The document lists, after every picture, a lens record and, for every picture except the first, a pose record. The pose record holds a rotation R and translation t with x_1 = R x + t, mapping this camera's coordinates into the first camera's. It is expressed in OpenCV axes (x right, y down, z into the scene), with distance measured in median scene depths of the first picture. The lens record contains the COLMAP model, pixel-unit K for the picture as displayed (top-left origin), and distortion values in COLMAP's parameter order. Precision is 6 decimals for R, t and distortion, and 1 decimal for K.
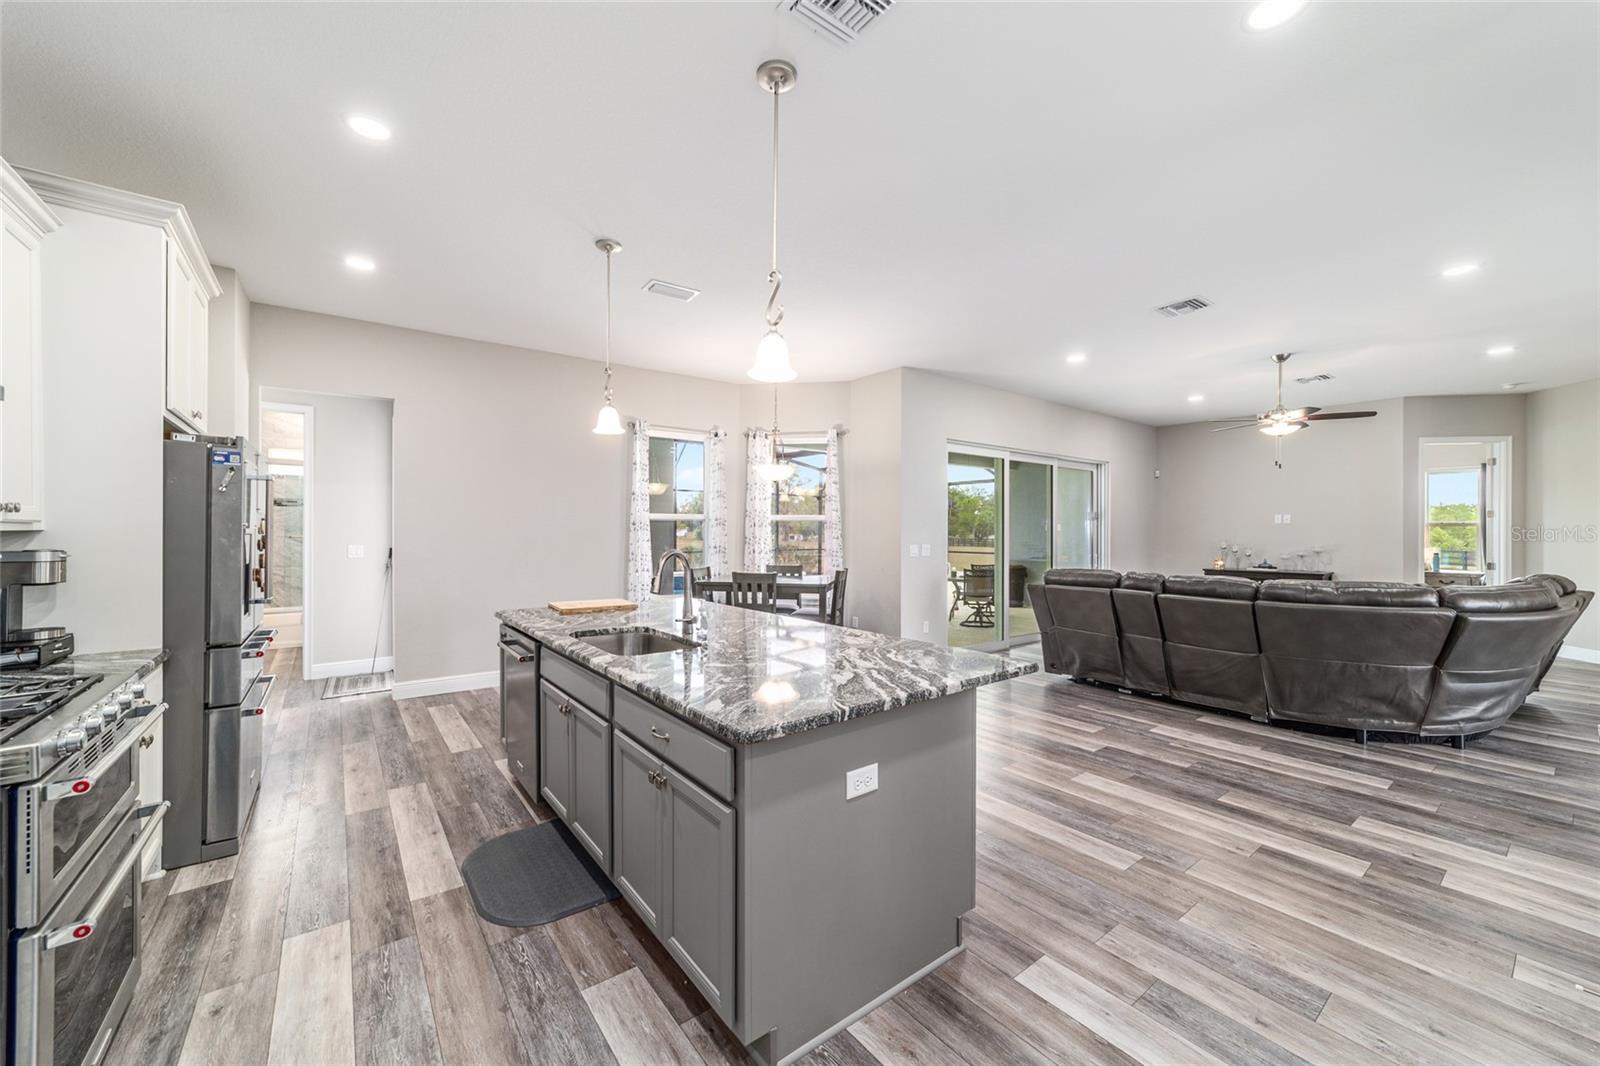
lens RADIAL K [[609.2, 0, 790.2], [0, 609.2, 530.6], [0, 0, 1]] dist [-0.018377, 0.008999]
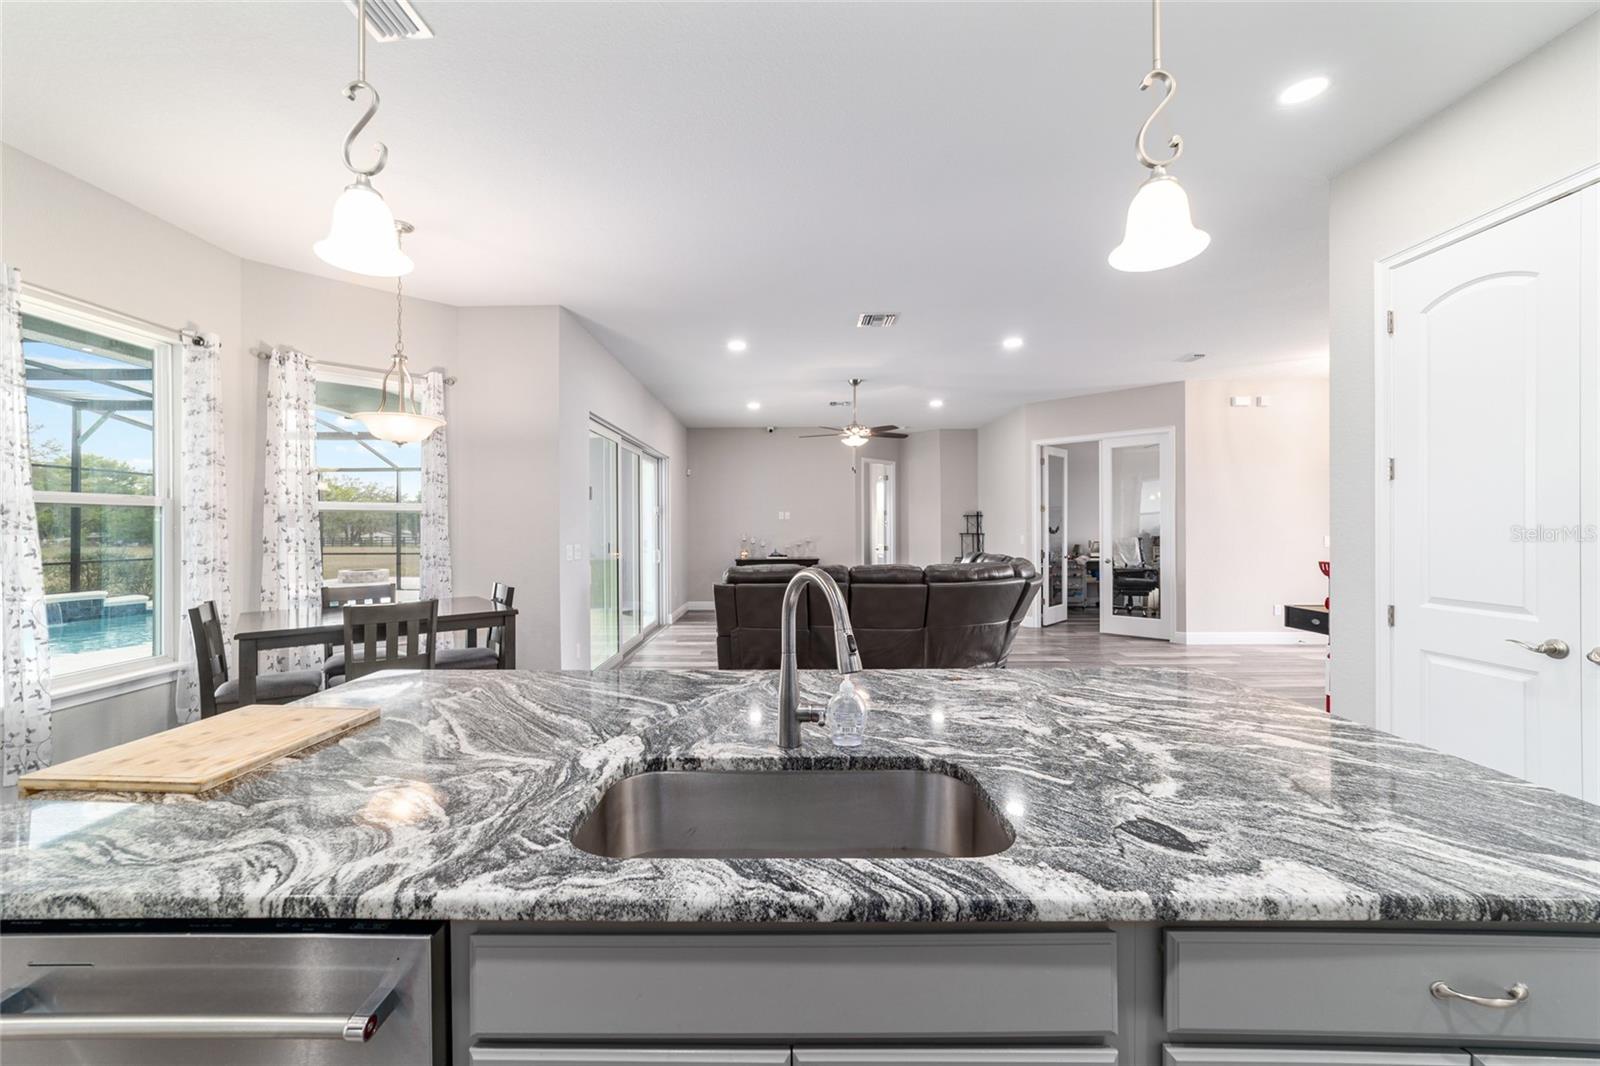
lens RADIAL K [[623.3, 0, 775.5], [0, 623.3, 527.4], [0, 0, 1]] dist [-0.018679, 0.007910]
pose [[0.613376, -0.007559, 0.789755, -0.448812], [0.006736, 0.999968, 0.004340, -0.001167], [-0.789762, 0.002658, 0.613407, 0.581836]]
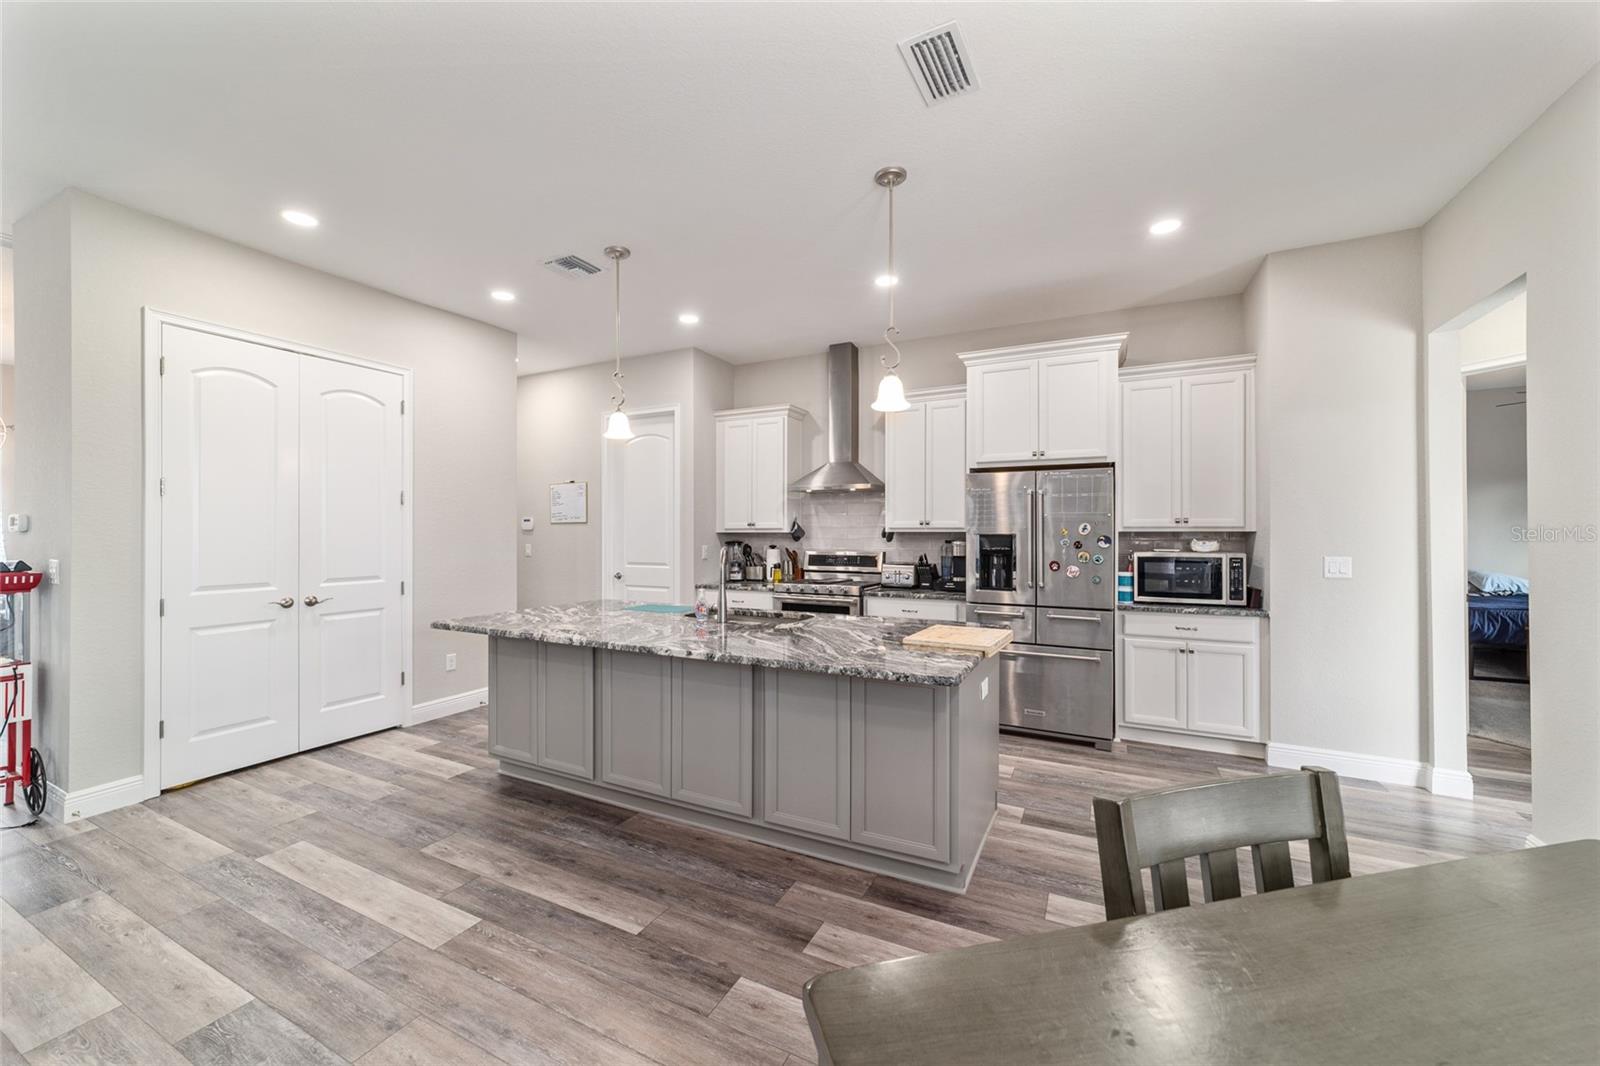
lens RADIAL K [[617.5, 0, 799.6], [0, 617.5, 529.4], [0, 0, 1]] dist [-0.018007, 0.008057]
pose [[-0.896076, -0.004603, -0.443878, 0.171347], [-0.001983, 0.999978, -0.006367, 0.003250], [0.443897, -0.004825, -0.896065, 1.702674]]
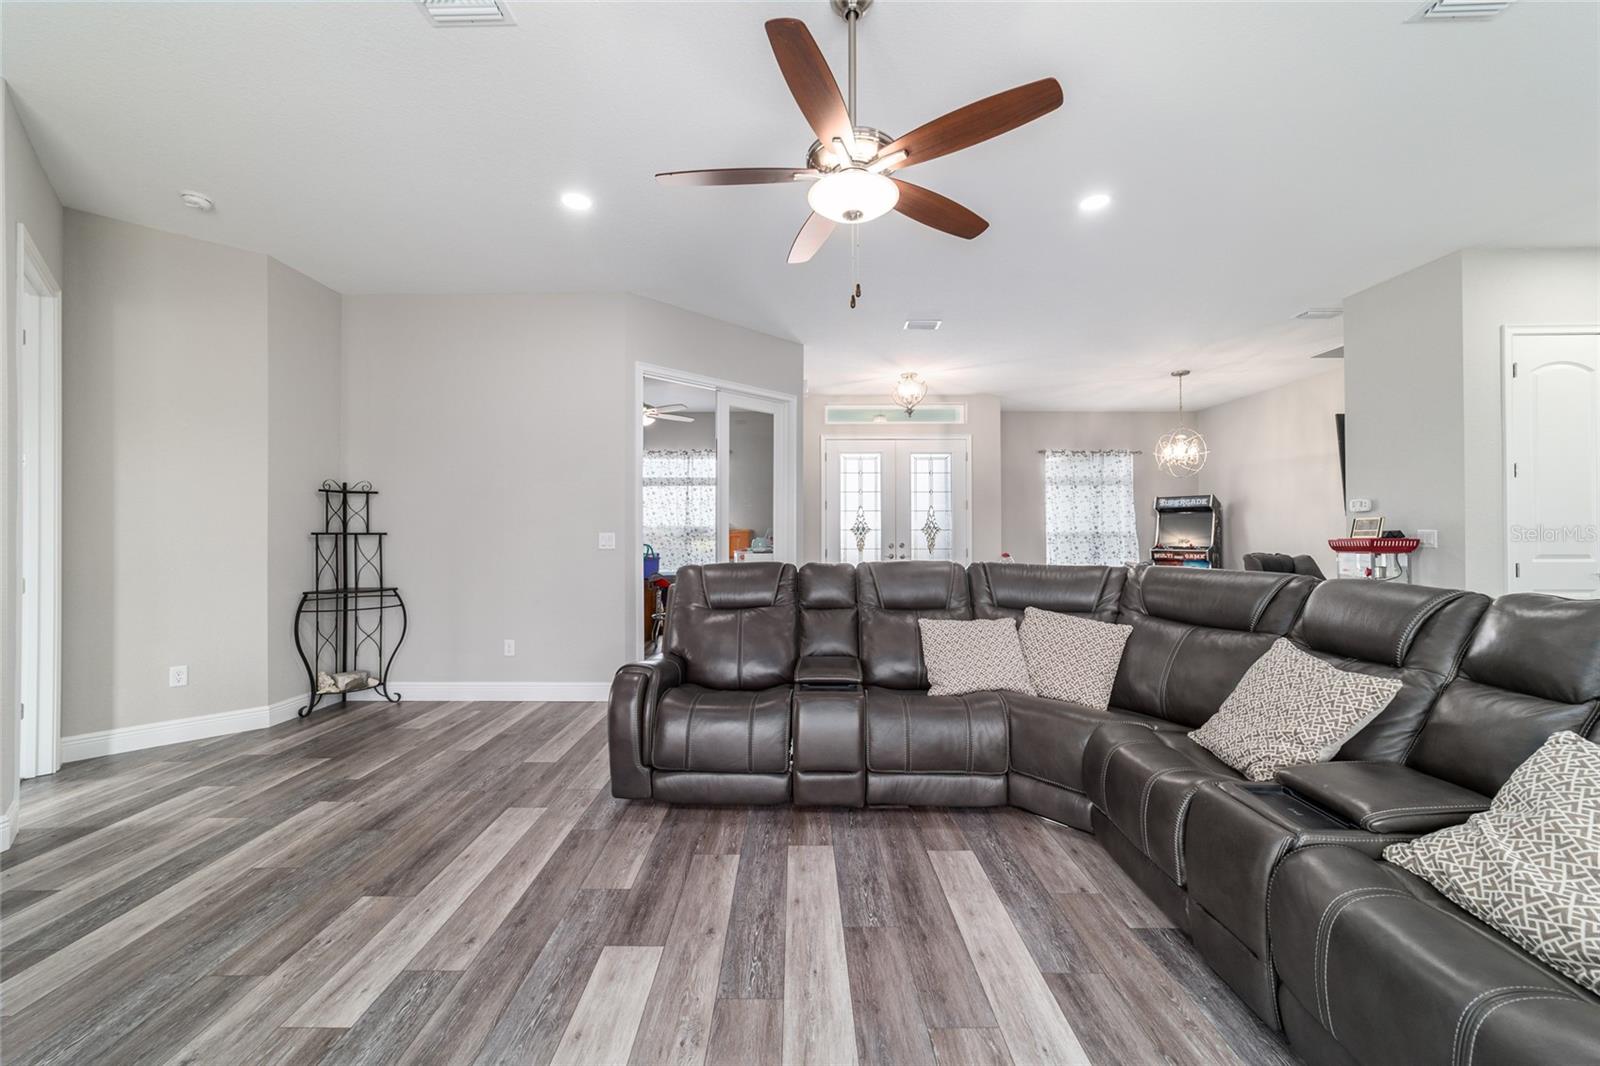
lens RADIAL K [[614.9, 0, 795.0], [0, 614.9, 531.9], [0, 0, 1]] dist [-0.018266, 0.007930]
pose [[-0.798984, 0.000527, 0.601352, 1.012351], [0.000838, 1.000000, 0.000237, 0.047262], [-0.601352, 0.000693, -0.798984, 2.126161]]
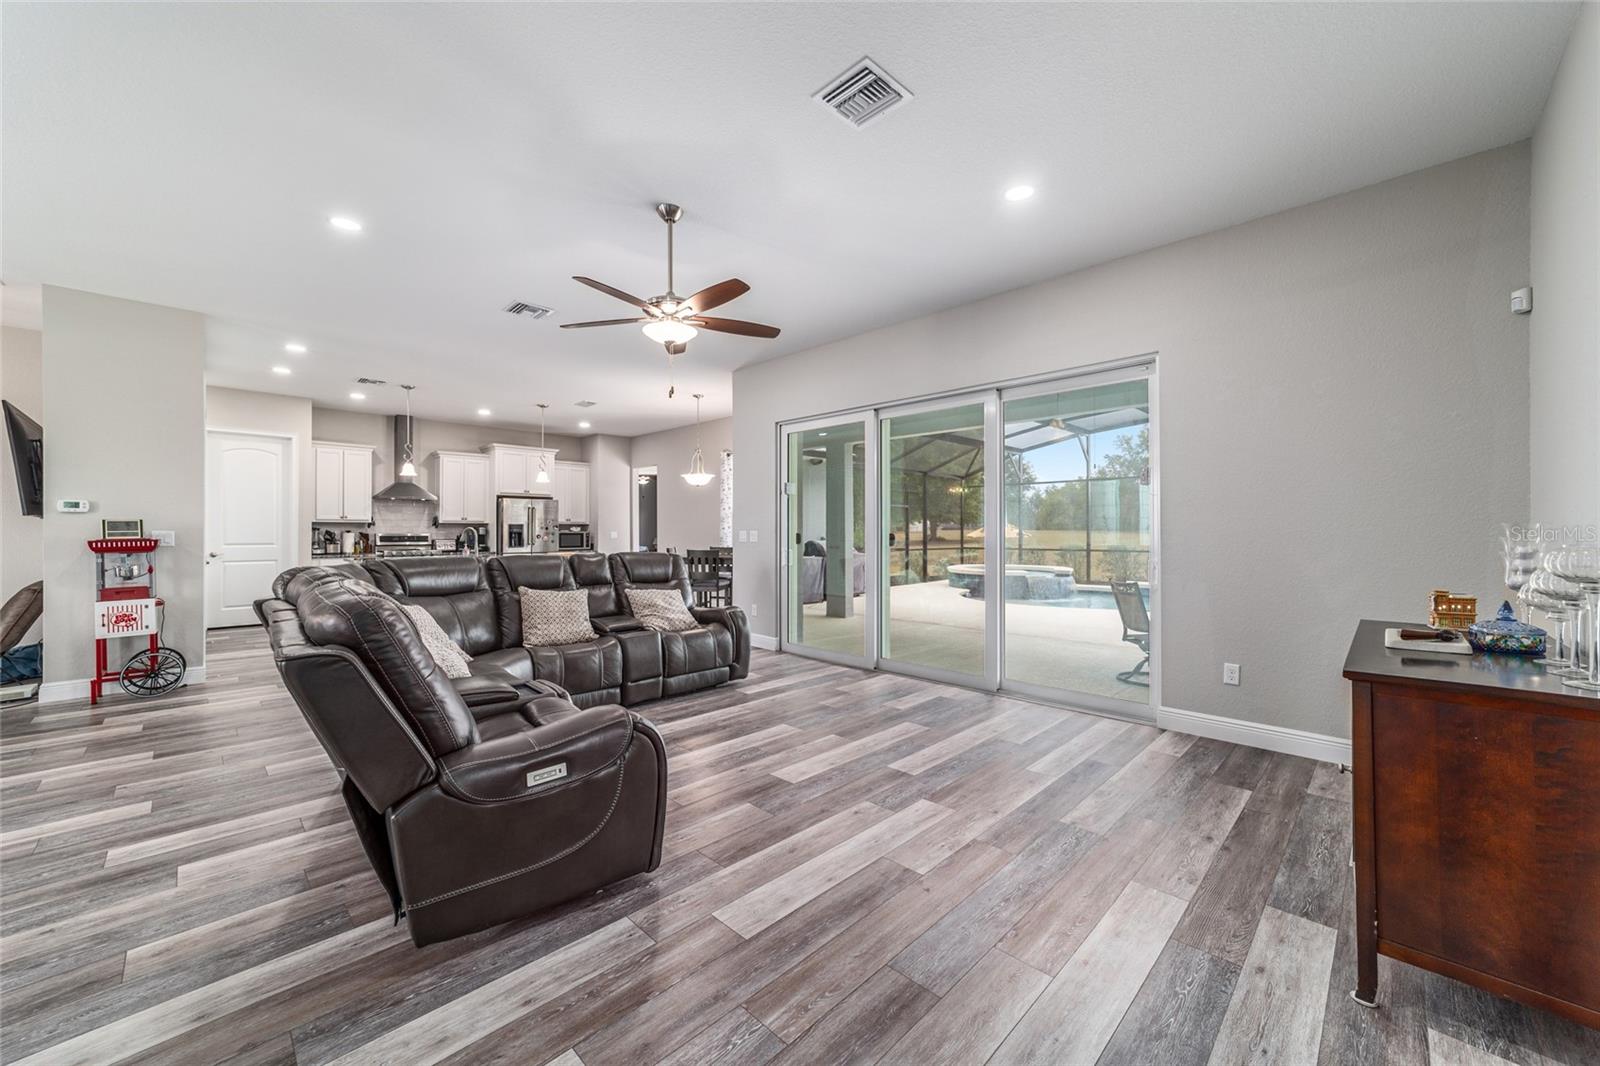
lens RADIAL K [[606.3, 0, 800.0], [0, 606.3, 533.0], [0, 0, 1]] dist [-0.016825, 0.007689]
pose [[0.149646, -0.001788, -0.988738, 2.309396], [0.000209, 0.999998, -0.001777, 0.051371], [0.988740, 0.000059, 0.149646, 1.684856]]
